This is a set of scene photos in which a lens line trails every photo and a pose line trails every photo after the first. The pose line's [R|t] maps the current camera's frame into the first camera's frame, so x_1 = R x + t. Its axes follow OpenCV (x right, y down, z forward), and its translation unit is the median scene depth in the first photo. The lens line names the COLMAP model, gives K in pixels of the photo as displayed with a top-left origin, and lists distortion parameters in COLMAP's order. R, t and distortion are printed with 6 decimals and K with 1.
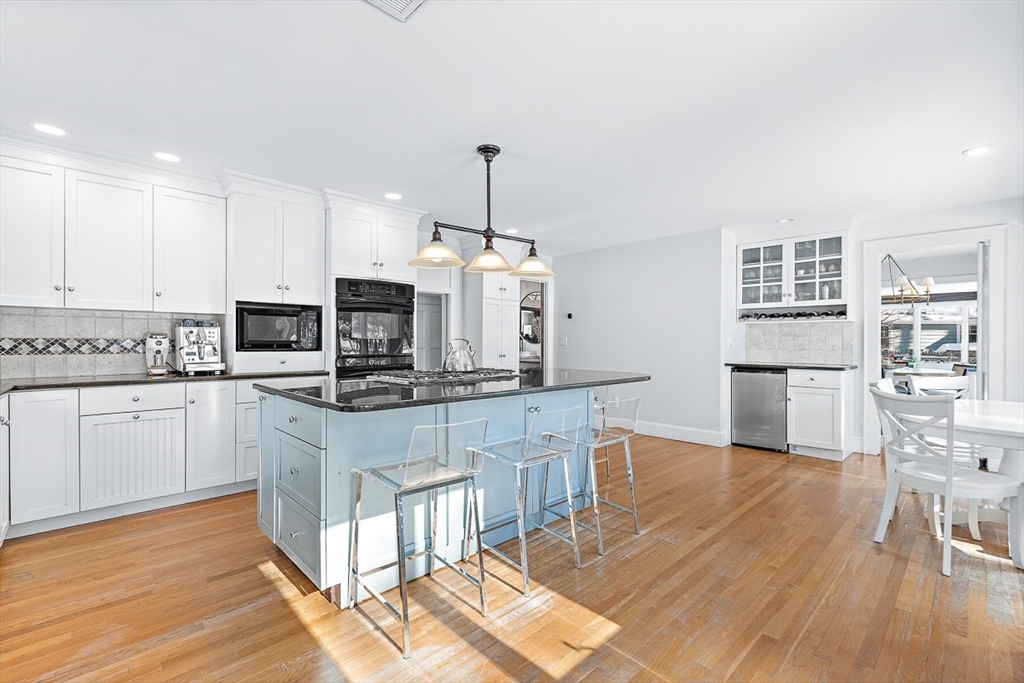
lens RADIAL K [[453.9, 0, 514.0], [0, 453.9, 344.0], [0, 0, 1]] dist [-0.005386, 0.000957]
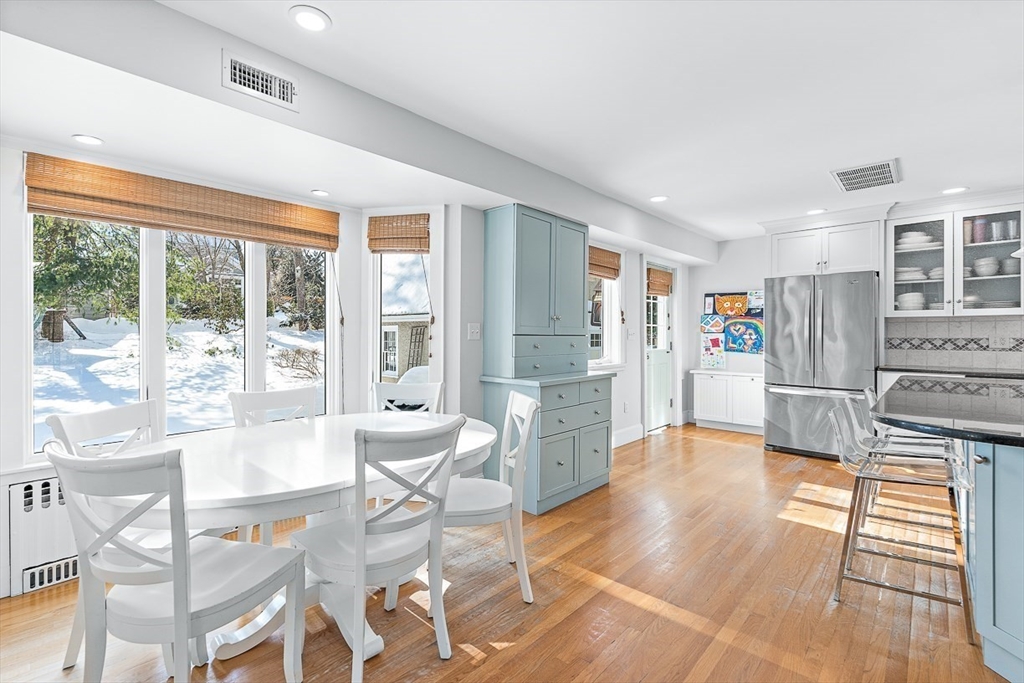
lens RADIAL K [[453.9, 0, 517.1], [0, 453.9, 333.3], [0, 0, 1]] dist [-0.005386, 0.000957]
pose [[-0.998549, -0.005326, -0.053584, 0.567452], [-0.005355, 0.999986, 0.000401, -0.012915], [0.053581, 0.000687, -0.998563, 1.156368]]
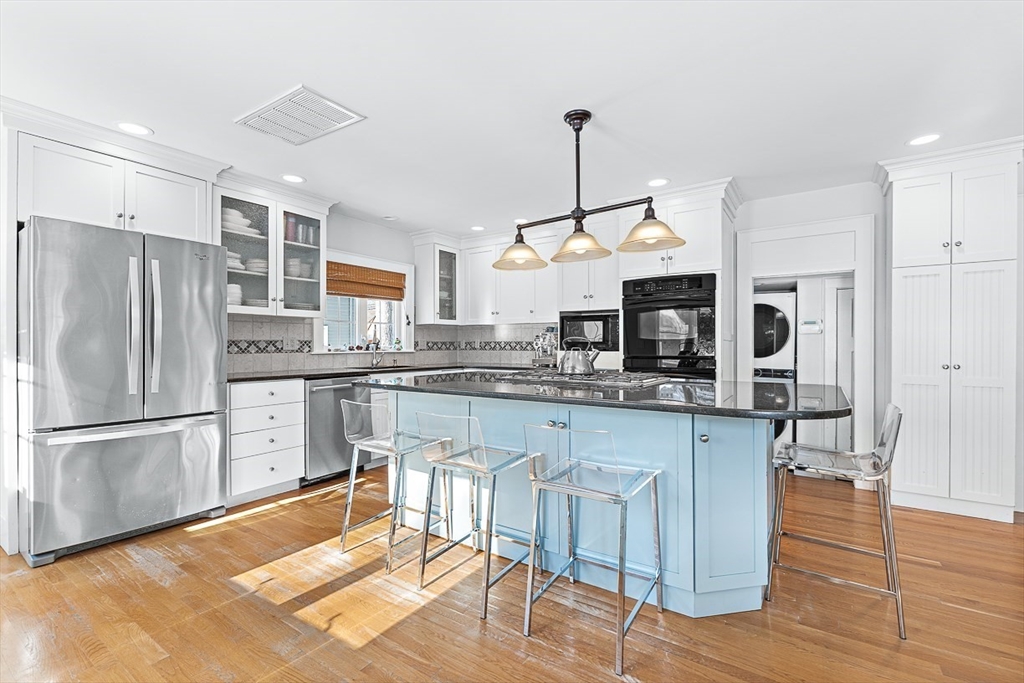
lens RADIAL K [[453.9, 0, 509.6], [0, 453.9, 344.2], [0, 0, 1]] dist [-0.005386, 0.000957]
pose [[0.201497, -0.003314, -0.979484, 0.542776], [-0.003060, 0.999987, -0.004012, 0.003926], [0.979484, 0.003806, 0.201484, 0.503451]]
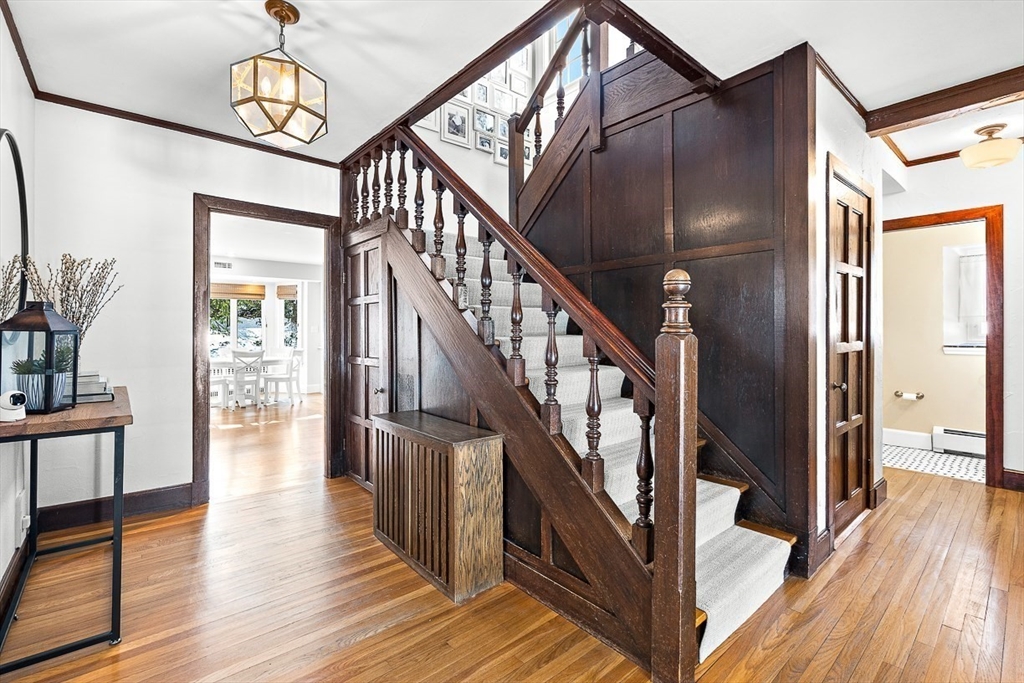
lens RADIAL K [[453.9, 0, 514.1], [0, 453.9, 333.3], [0, 0, 1]] dist [-0.005386, 0.000957]
pose [[-0.998054, -0.007224, 0.061932, -0.473100], [-0.006608, 0.999927, 0.010134, -0.026218], [-0.062000, 0.009705, -0.998029, 2.416595]]
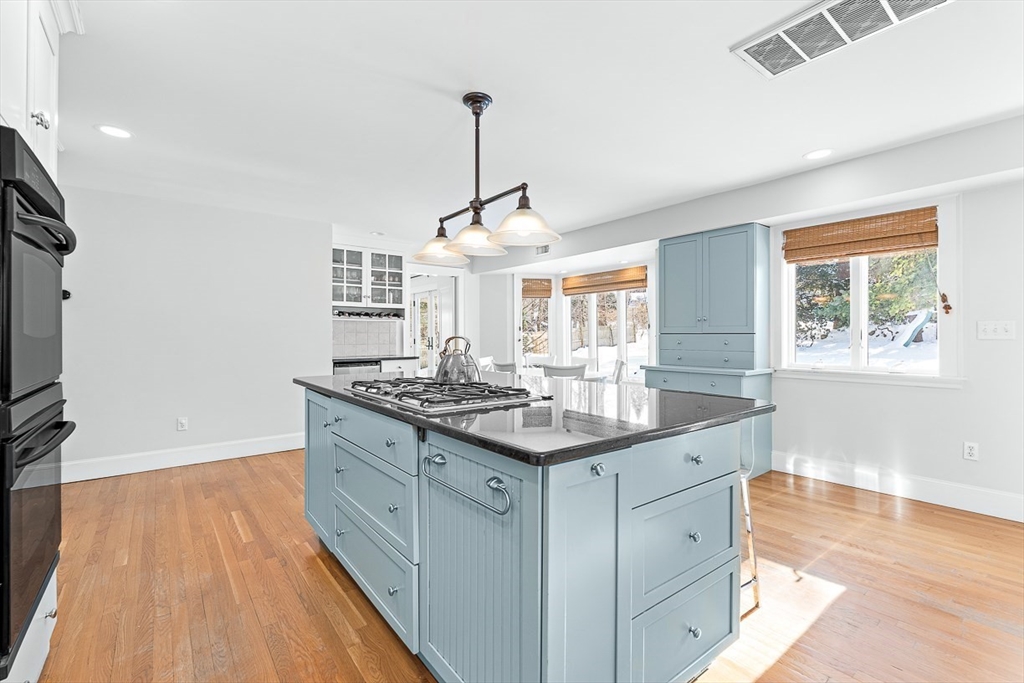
lens RADIAL K [[453.9, 0, 511.5], [0, 453.9, 332.3], [0, 0, 1]] dist [-0.005386, 0.000957]
pose [[0.104968, 0.004751, 0.994464, -0.603388], [0.008572, 0.999947, -0.005682, -0.010216], [-0.994439, 0.009121, 0.104922, 0.618195]]
